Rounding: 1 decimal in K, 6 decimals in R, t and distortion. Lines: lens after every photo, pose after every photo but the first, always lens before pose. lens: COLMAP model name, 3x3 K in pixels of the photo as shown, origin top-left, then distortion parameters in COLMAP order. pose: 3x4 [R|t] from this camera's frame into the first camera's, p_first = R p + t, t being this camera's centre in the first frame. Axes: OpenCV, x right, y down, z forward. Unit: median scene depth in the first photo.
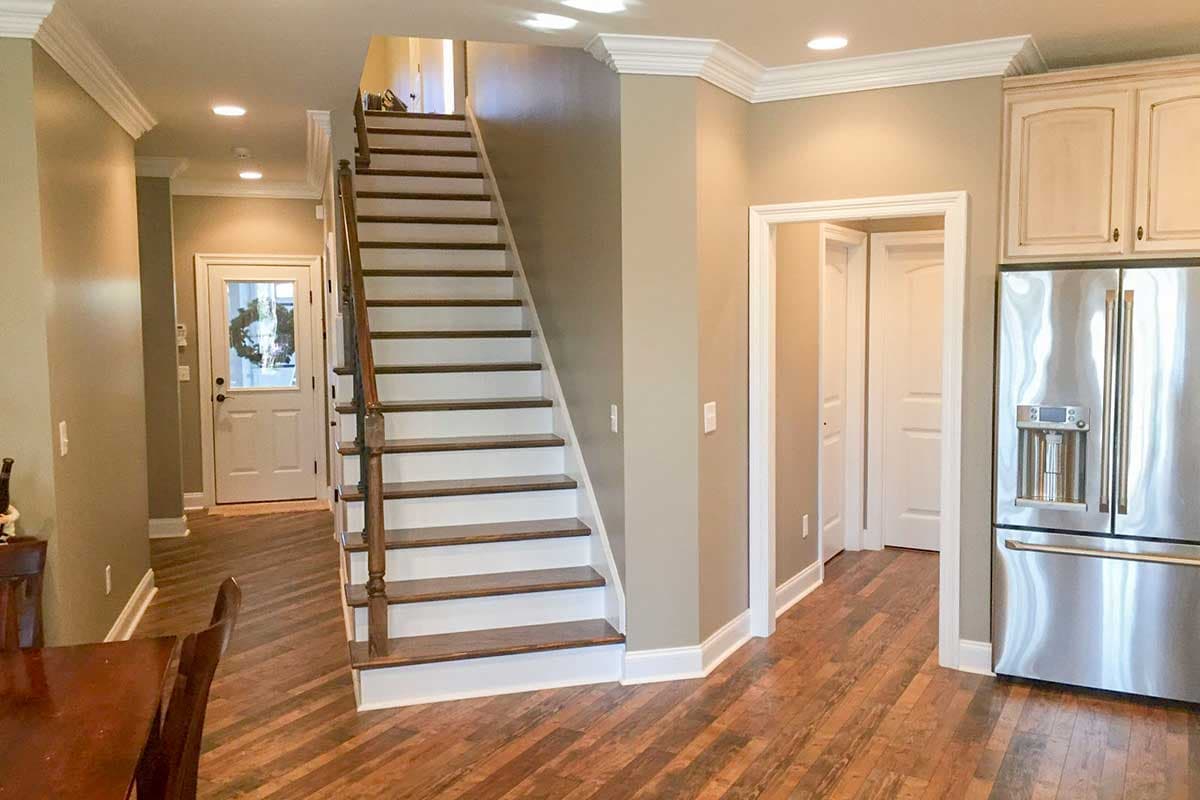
lens RADIAL K [[1028.0, 0, 600.9], [0, 1028.0, 403.1], [0, 0, 1]] dist [0.096288, -0.124474]
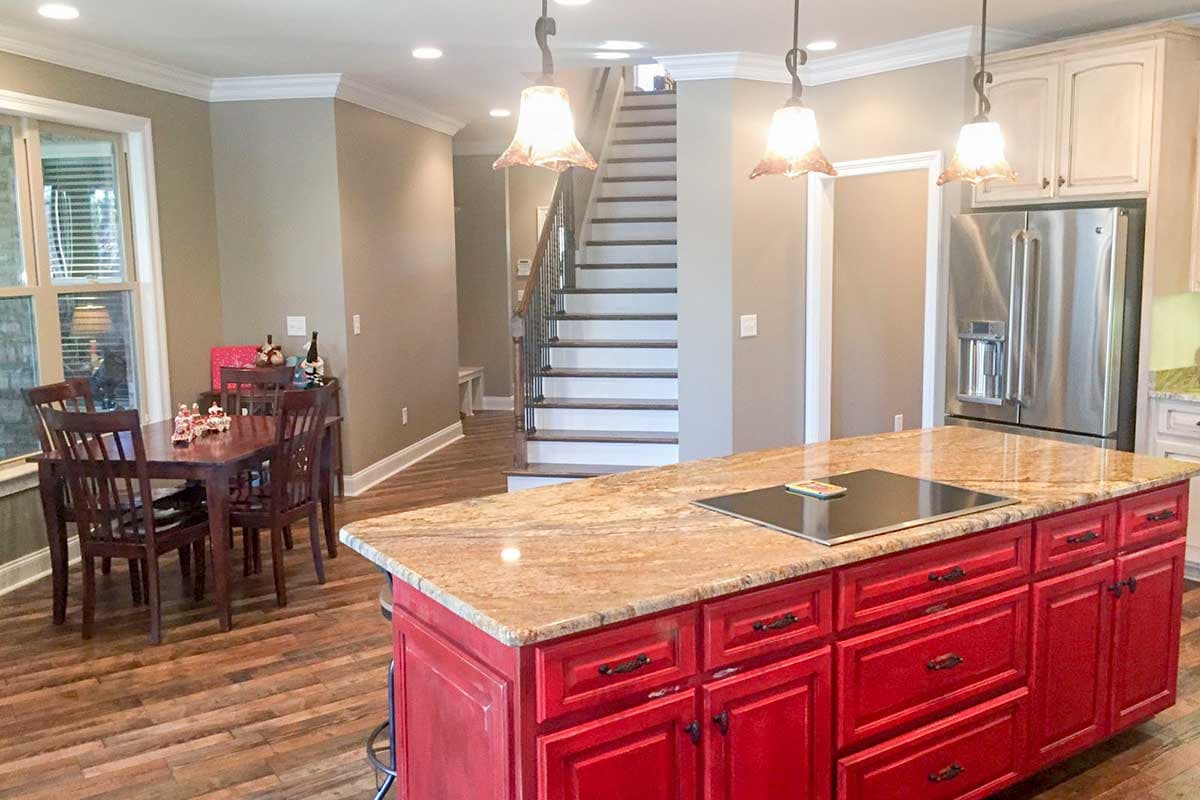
lens RADIAL K [[1028.0, 0, 599.0], [0, 1028.0, 394.4], [0, 0, 1]] dist [0.096288, -0.124474]
pose [[0.892028, 0.056369, -0.448451, 0.587699], [-0.032555, 0.997629, 0.060642, 0.030403], [0.450806, -0.039495, 0.891748, -0.342320]]
